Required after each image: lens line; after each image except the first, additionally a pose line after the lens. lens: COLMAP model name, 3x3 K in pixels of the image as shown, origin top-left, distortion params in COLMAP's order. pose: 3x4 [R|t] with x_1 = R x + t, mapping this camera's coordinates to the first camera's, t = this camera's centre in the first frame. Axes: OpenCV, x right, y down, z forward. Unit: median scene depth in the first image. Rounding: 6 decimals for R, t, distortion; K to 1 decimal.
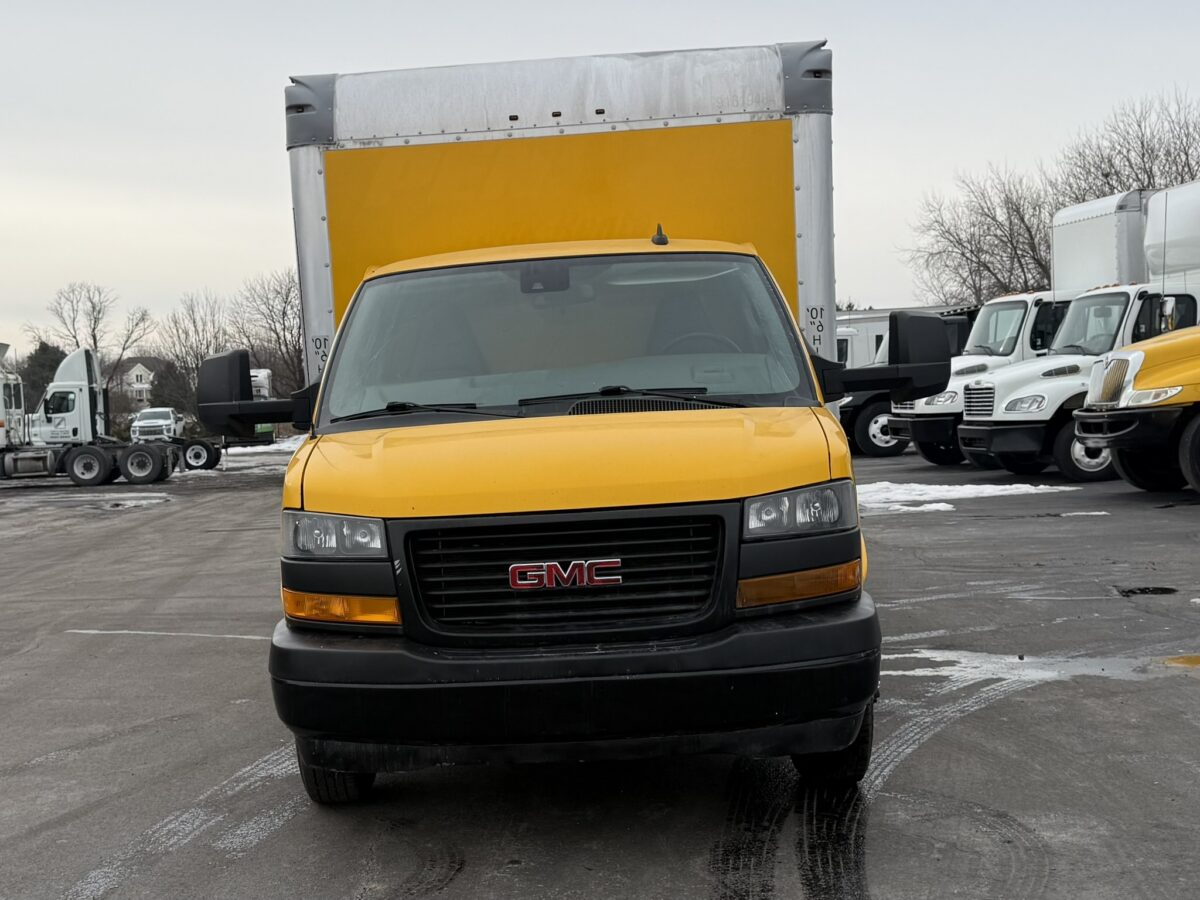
lens RADIAL K [[1522.2, 0, 600.0], [0, 1522.2, 450.0], [0, 0, 1]] dist [0.107469, -0.003901]
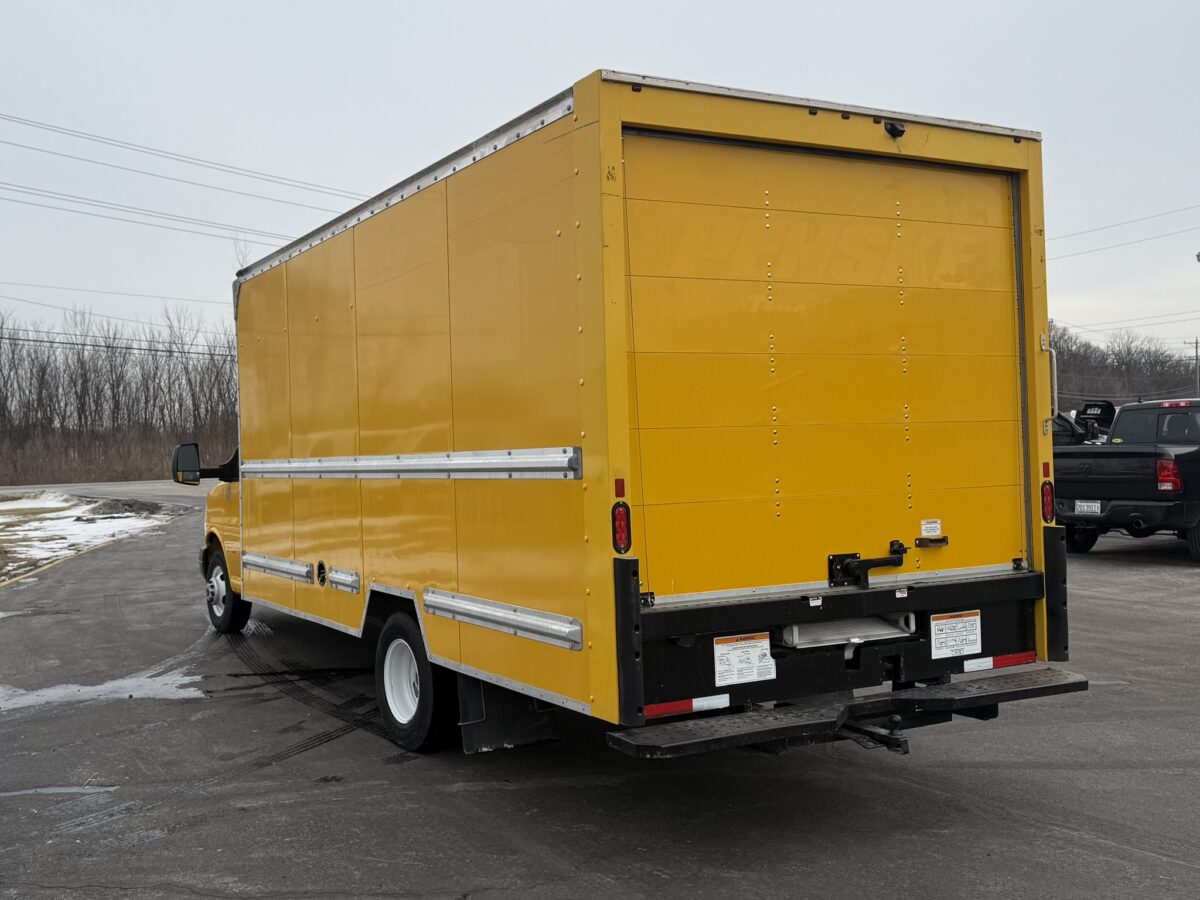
lens RADIAL K [[1262.4, 0, 600.0], [0, 1262.4, 450.0], [0, 0, 1]] dist [-0.010971, -0.013719]
pose [[-0.847996, 0.080552, -0.523845, 0.555281], [0.052210, 0.996272, 0.068680, -0.155640], [0.527425, 0.030891, -0.849040, 2.455113]]
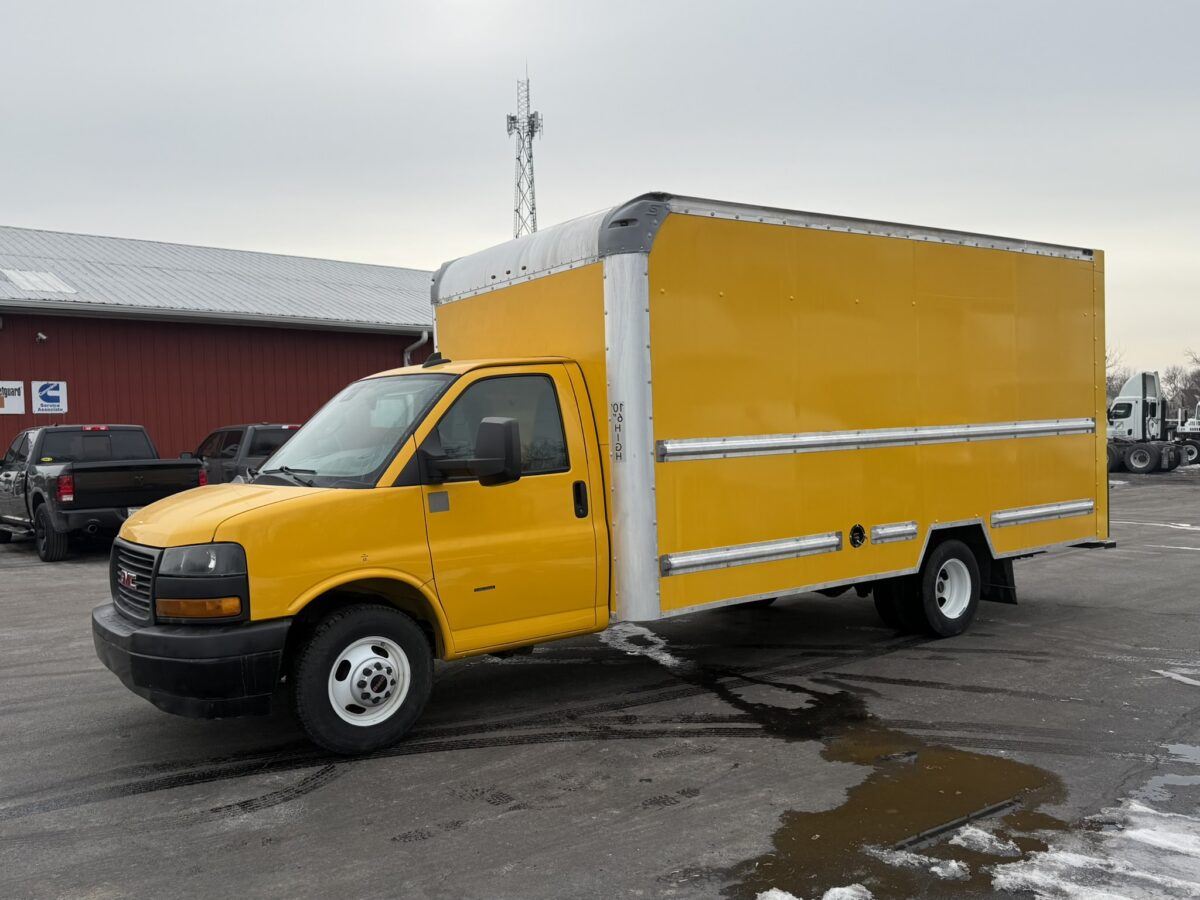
lens RADIAL K [[1004.3, 0, 598.7], [0, 1004.3, 492.8], [0, 0, 1]] dist [0.006107, 0.002219]
pose [[0.635778, 0.079391, -0.767778, 0.779993], [-0.035763, 0.996658, 0.073443, -0.081864], [0.771043, -0.019235, 0.636493, 0.446778]]
